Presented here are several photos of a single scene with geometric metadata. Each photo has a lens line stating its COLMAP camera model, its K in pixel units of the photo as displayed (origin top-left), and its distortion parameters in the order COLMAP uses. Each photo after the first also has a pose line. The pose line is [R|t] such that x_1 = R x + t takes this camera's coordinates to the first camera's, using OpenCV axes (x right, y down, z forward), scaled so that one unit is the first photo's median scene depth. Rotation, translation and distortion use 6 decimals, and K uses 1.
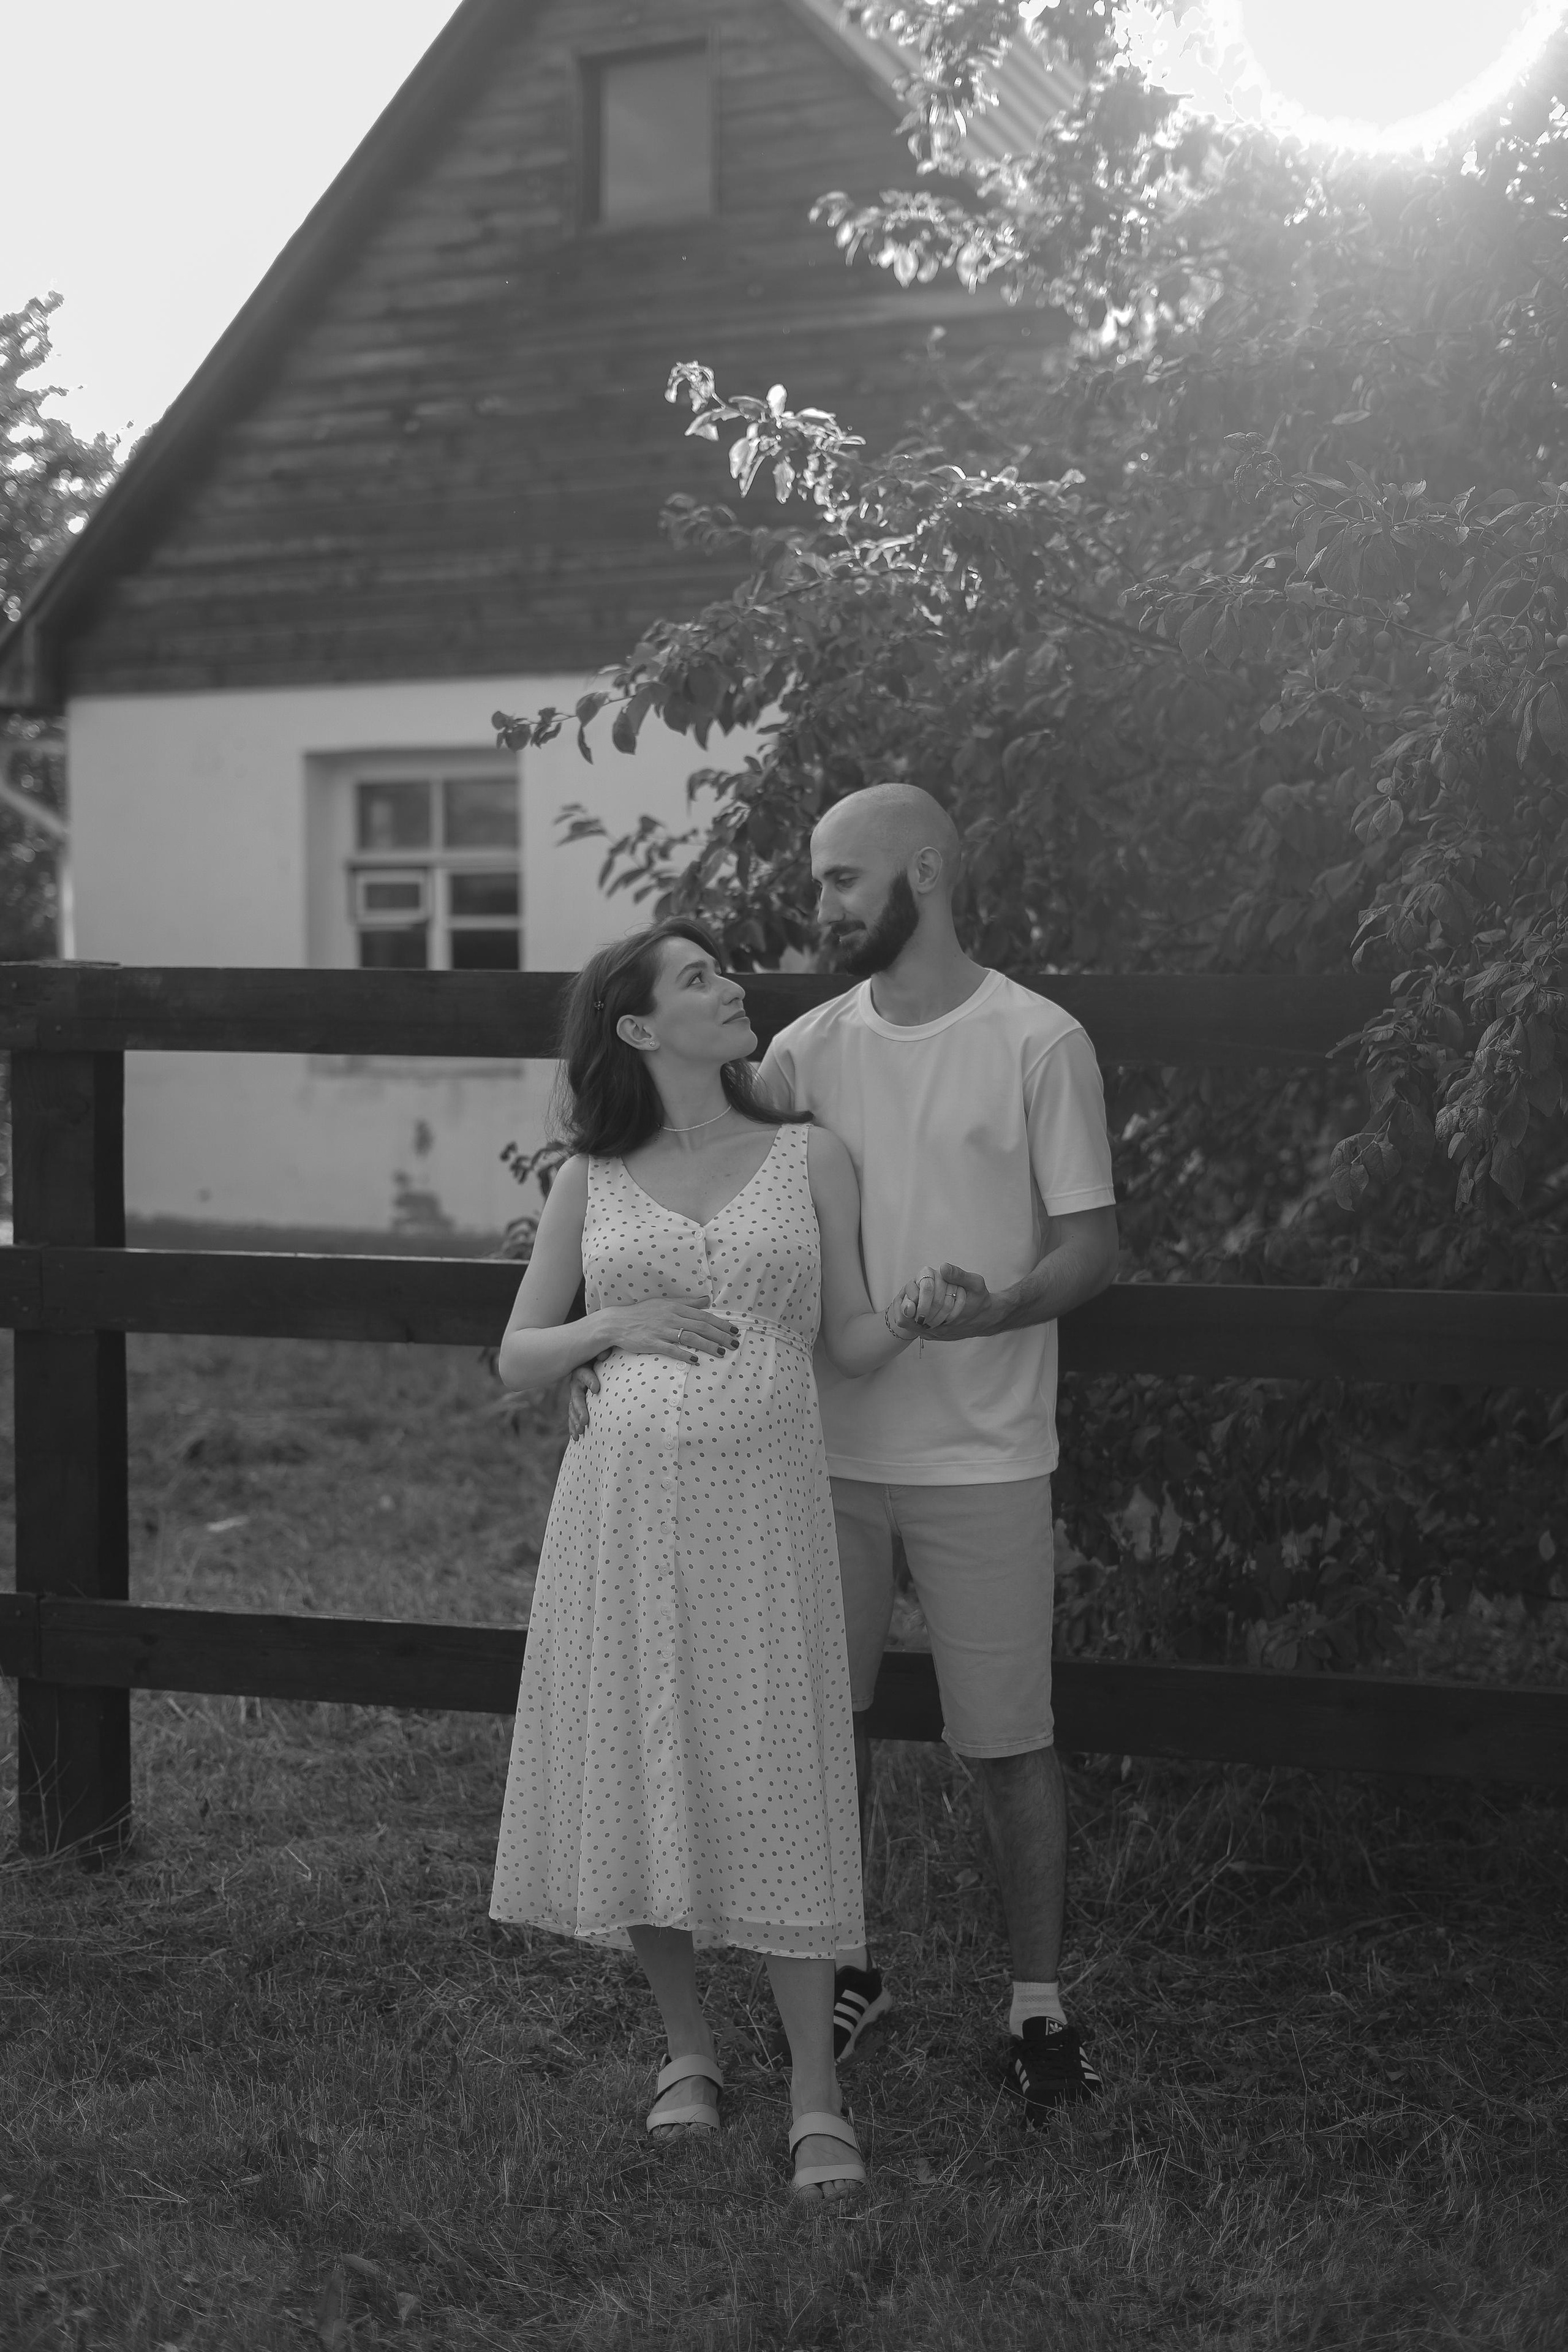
lens RADIAL K [[3339.3, 0, 771.4], [0, 3339.3, 1145.1], [0, 0, 1]] dist [-0.001375, -0.022393]
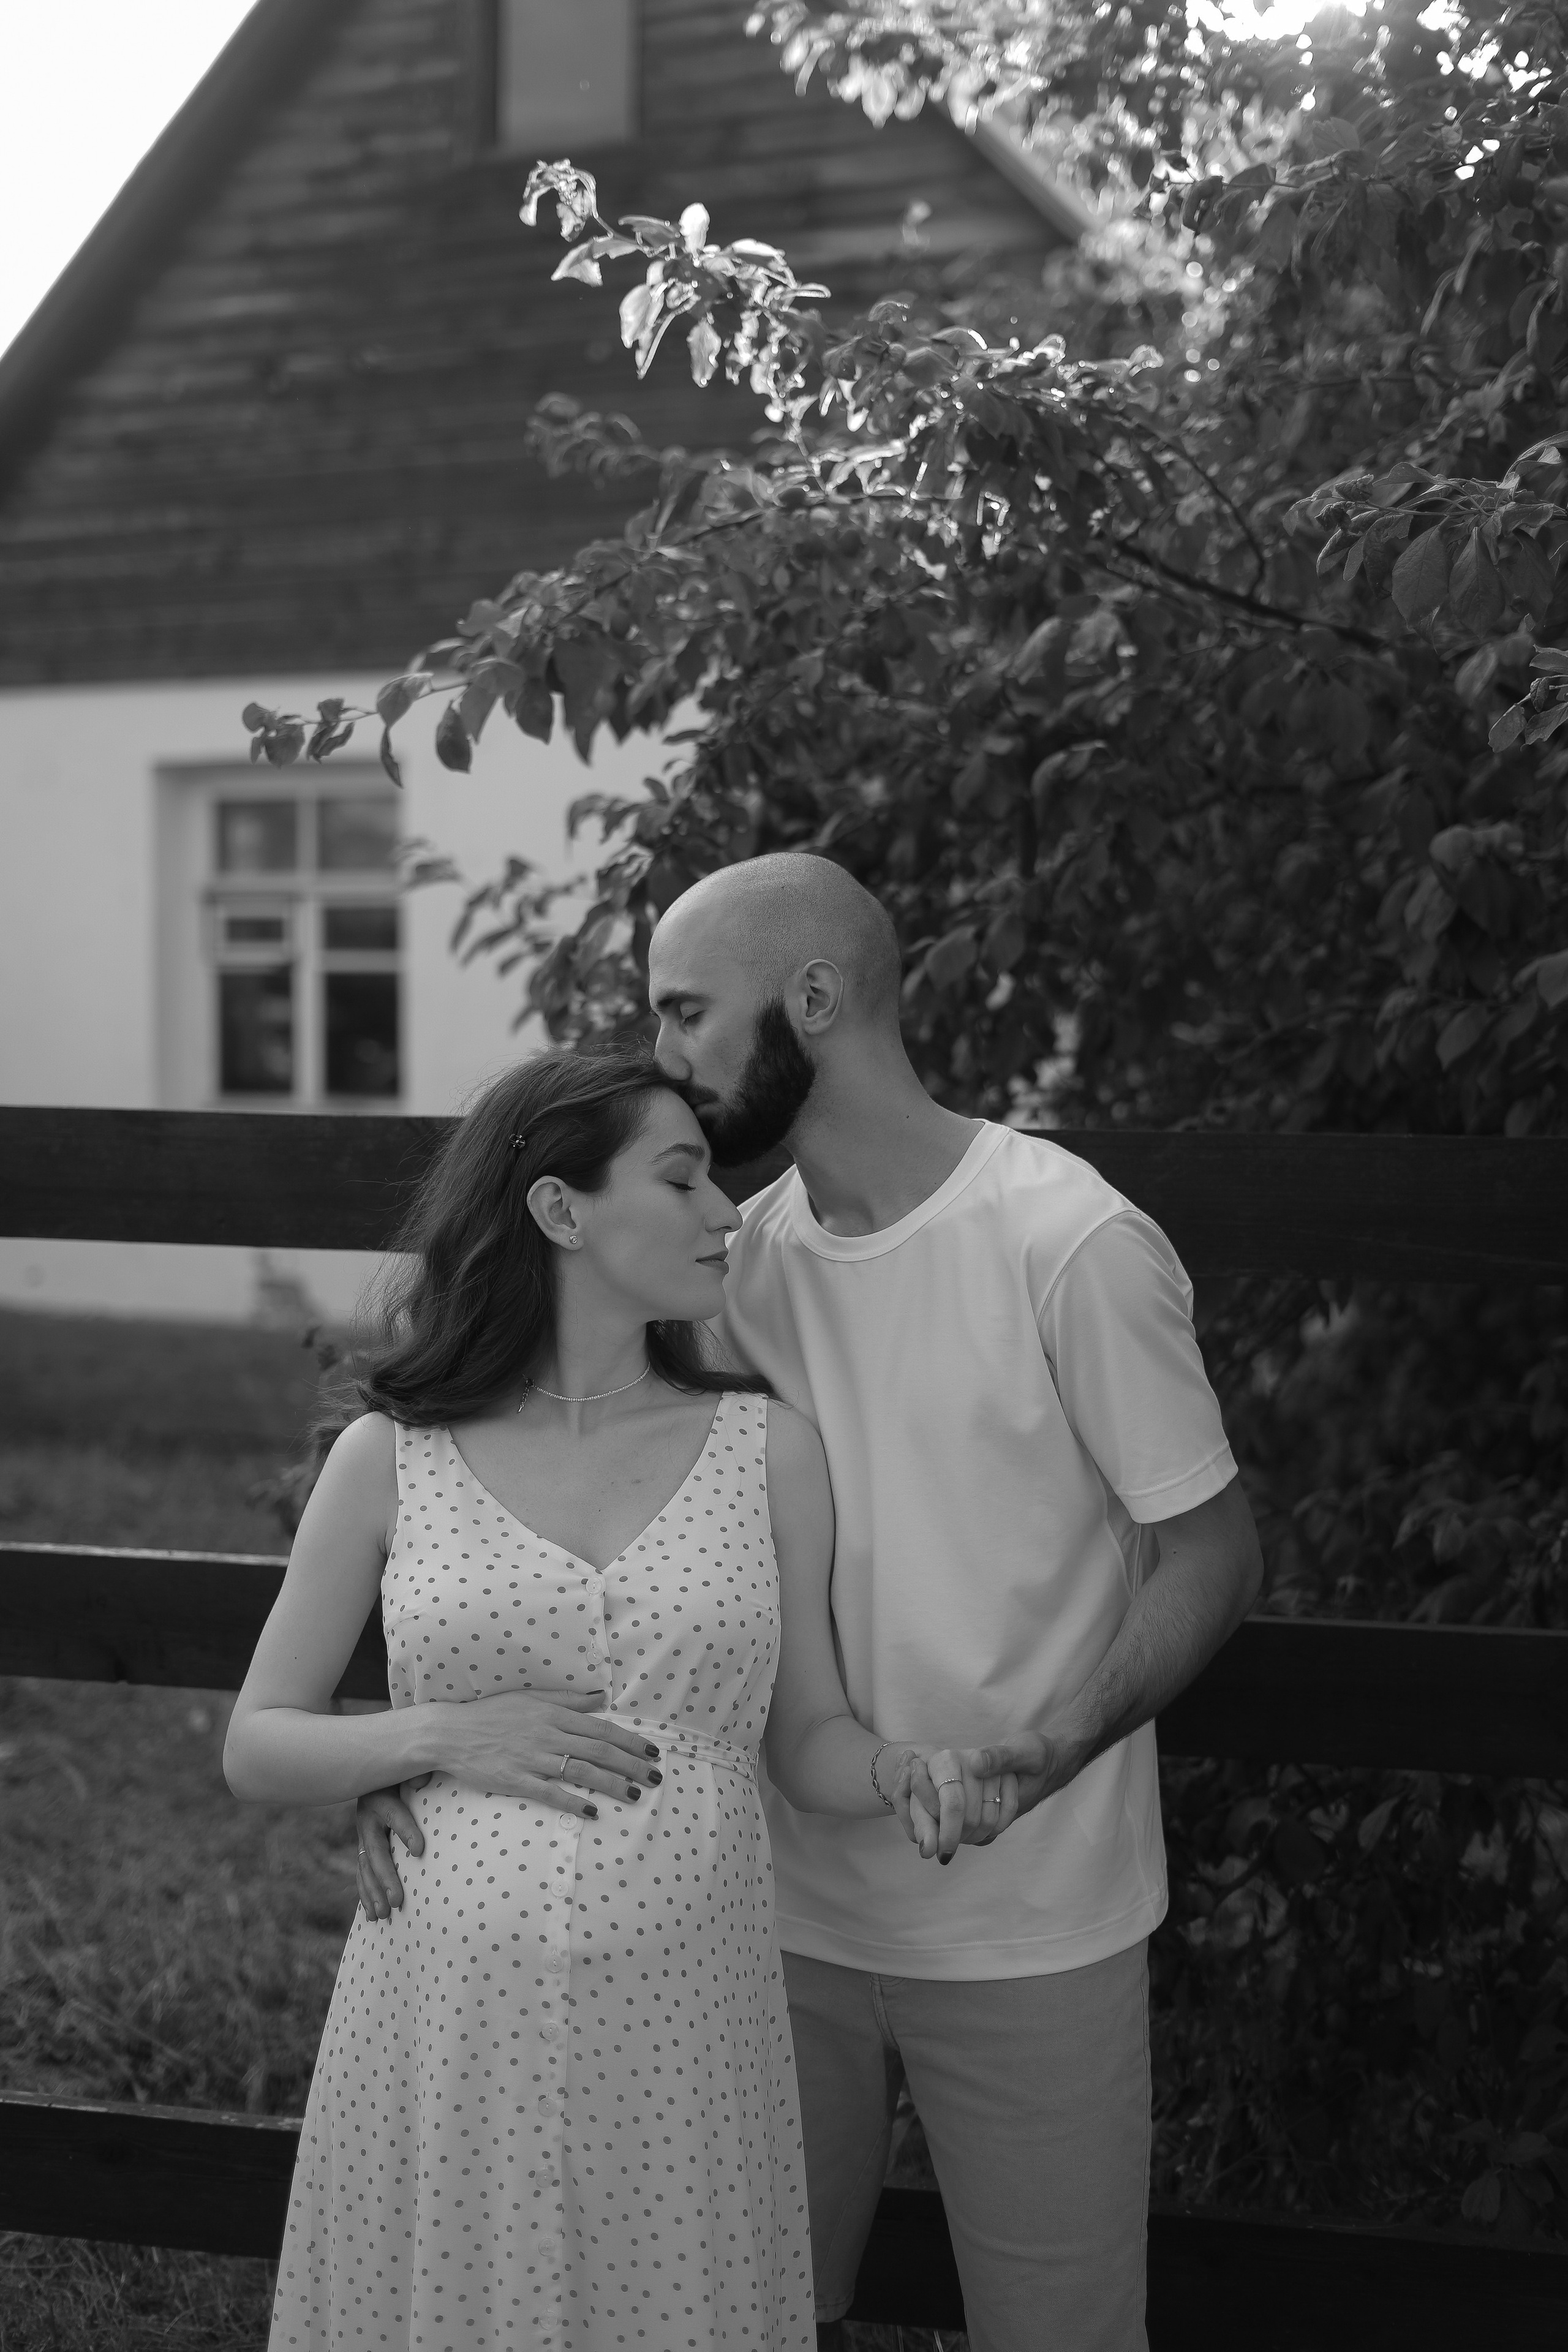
lens RADIAL K [[3384.3, 0, 784.0], [0, 3384.3, 1176.0], [0, 0, 1]] dist [-0.020378, 0.061032]
pose [[0.999679, 0.005054, 0.024845, 0.003624], [-0.005153, 0.999979, 0.003954, -0.041298], [-0.024824, -0.004080, 0.999684, 0.336191]]
